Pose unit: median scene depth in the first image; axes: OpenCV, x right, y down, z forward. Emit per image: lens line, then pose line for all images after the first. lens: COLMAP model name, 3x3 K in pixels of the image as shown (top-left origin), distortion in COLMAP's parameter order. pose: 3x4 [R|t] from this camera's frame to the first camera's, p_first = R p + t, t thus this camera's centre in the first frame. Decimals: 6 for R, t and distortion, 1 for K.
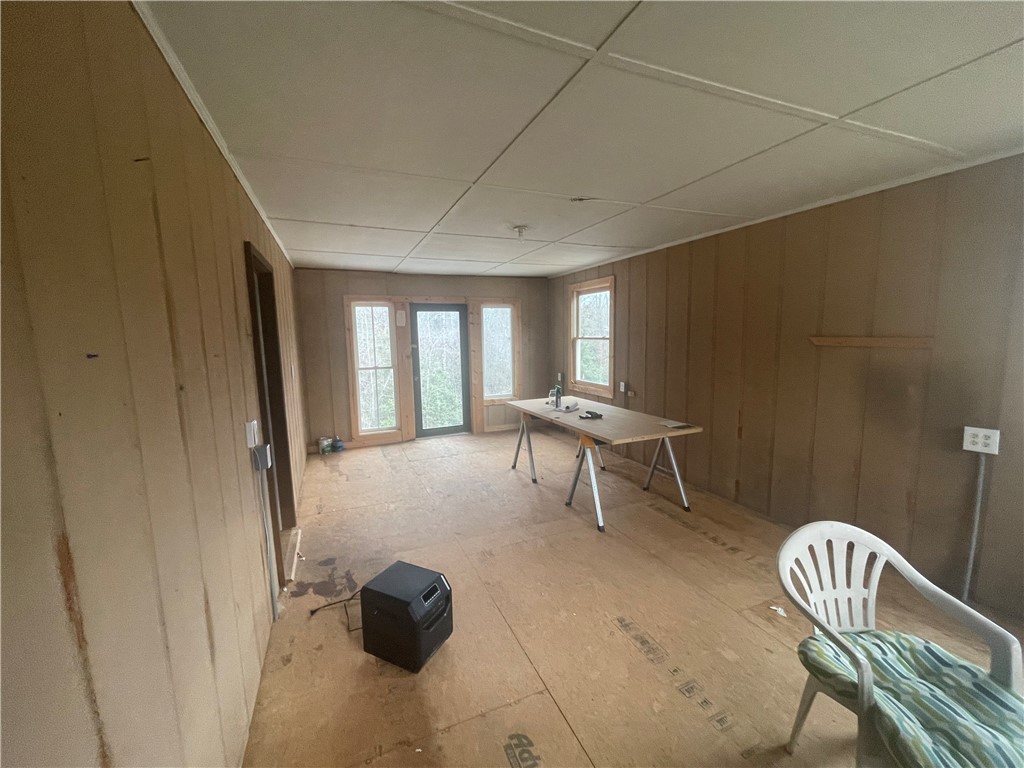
lens RADIAL K [[412.5, 0, 511.1], [0, 412.5, 382.3], [0, 0, 1]] dist [-0.001412, 0.000718]
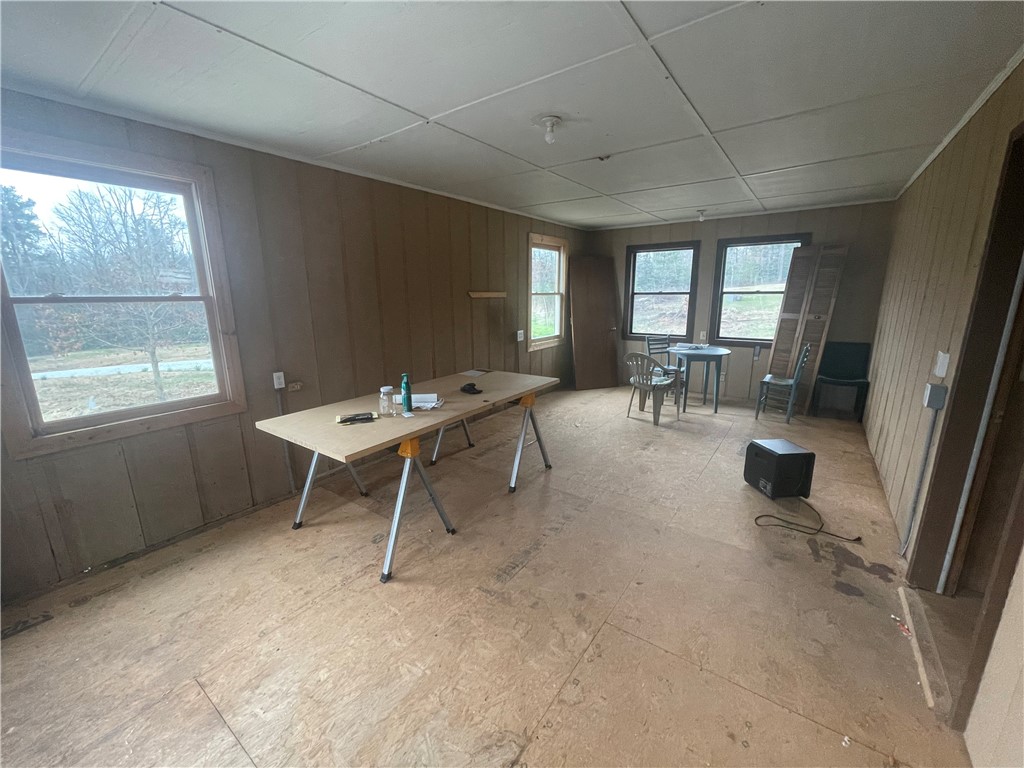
lens RADIAL K [[412.5, 0, 510.8], [0, 412.5, 390.2], [0, 0, 1]] dist [-0.001412, 0.000718]
pose [[-0.504440, -0.170090, 0.846528, -0.734696], [0.128194, 0.954787, 0.268232, -0.167238], [-0.853878, 0.243826, -0.459828, 1.837714]]
